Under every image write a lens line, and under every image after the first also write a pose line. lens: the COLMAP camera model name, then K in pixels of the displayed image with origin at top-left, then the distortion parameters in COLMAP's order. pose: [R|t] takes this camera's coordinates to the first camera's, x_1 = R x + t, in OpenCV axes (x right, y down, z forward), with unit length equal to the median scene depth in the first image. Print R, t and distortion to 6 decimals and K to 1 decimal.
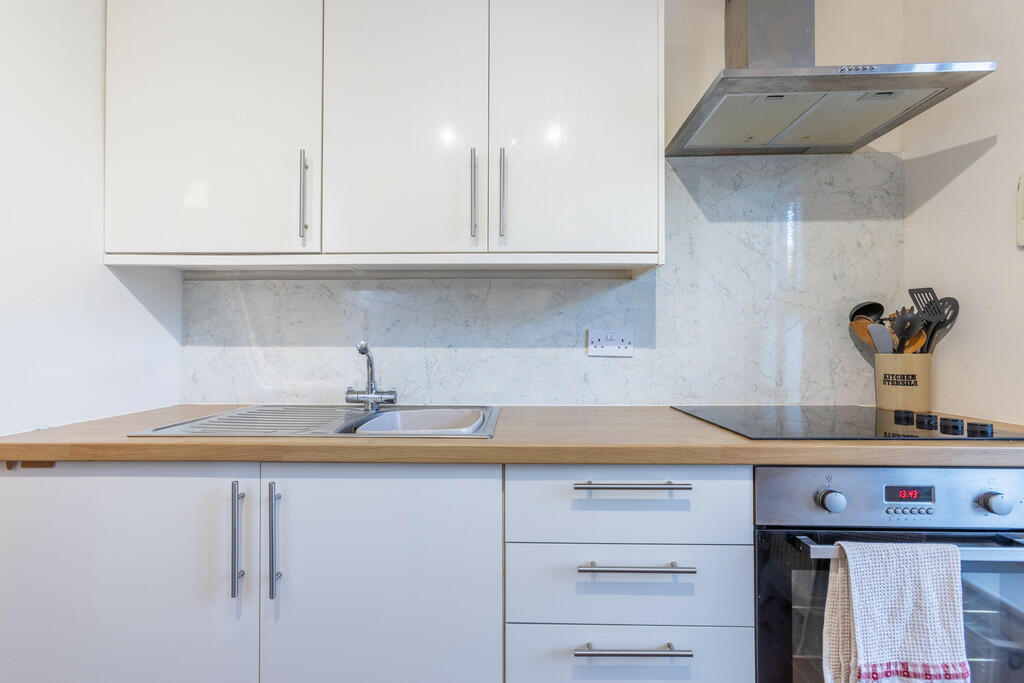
lens RADIAL K [[463.7, 0, 512.0], [0, 463.7, 341.5], [0, 0, 1]] dist [-0.011004, 0.009754]
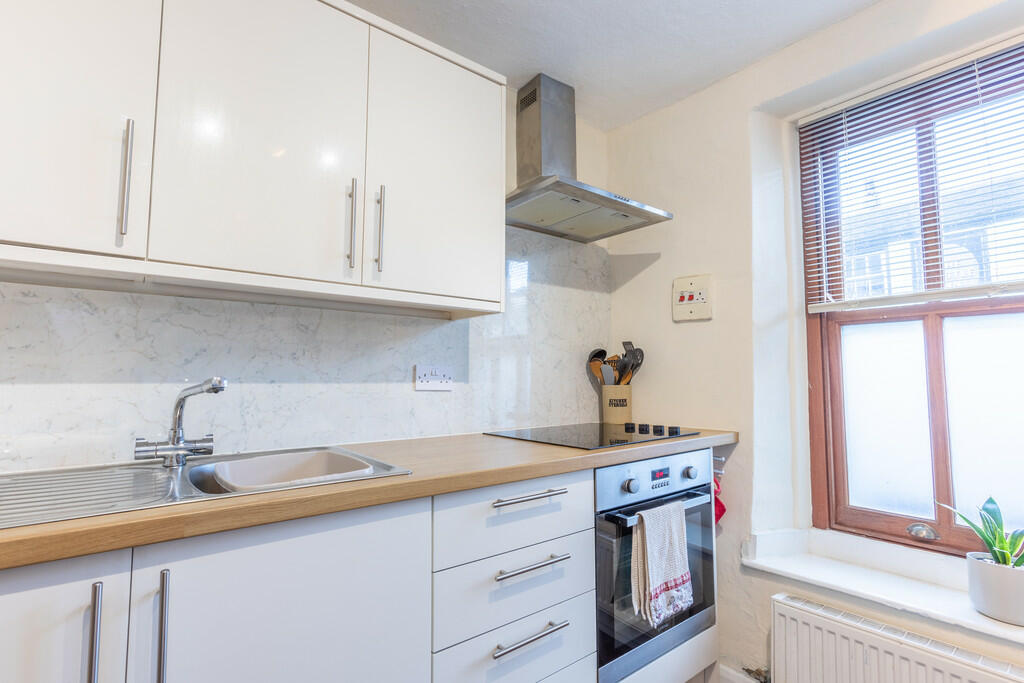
lens RADIAL K [[485.1, 0, 505.6], [0, 485.1, 341.6], [0, 0, 1]] dist [-0.015054, 0.010780]
pose [[0.771623, 0.045917, 0.634421, -0.430715], [-0.004391, 0.997752, -0.066874, -0.007102], [-0.636065, 0.048816, 0.770090, 0.028613]]
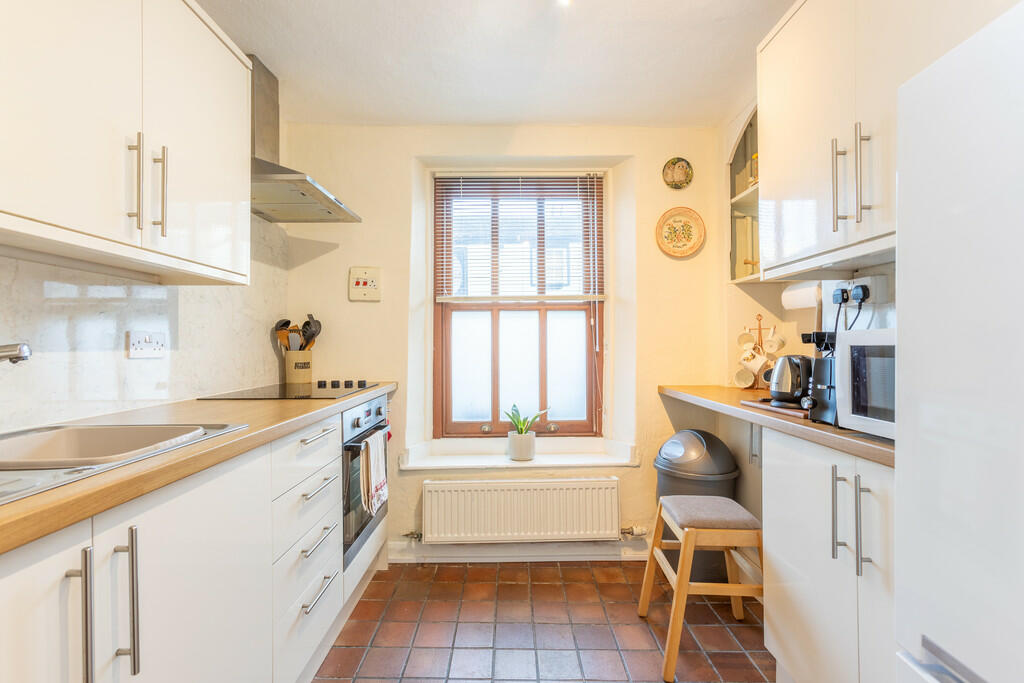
lens RADIAL K [[463.7, 0, 512.0], [0, 463.7, 341.5], [0, 0, 1]] dist [-0.011004, 0.009754]
pose [[-0.036741, 0.003770, 0.999318, -0.942587], [-0.004589, 0.999982, -0.003941, -0.004997], [-0.999314, -0.004731, -0.036723, 0.276260]]
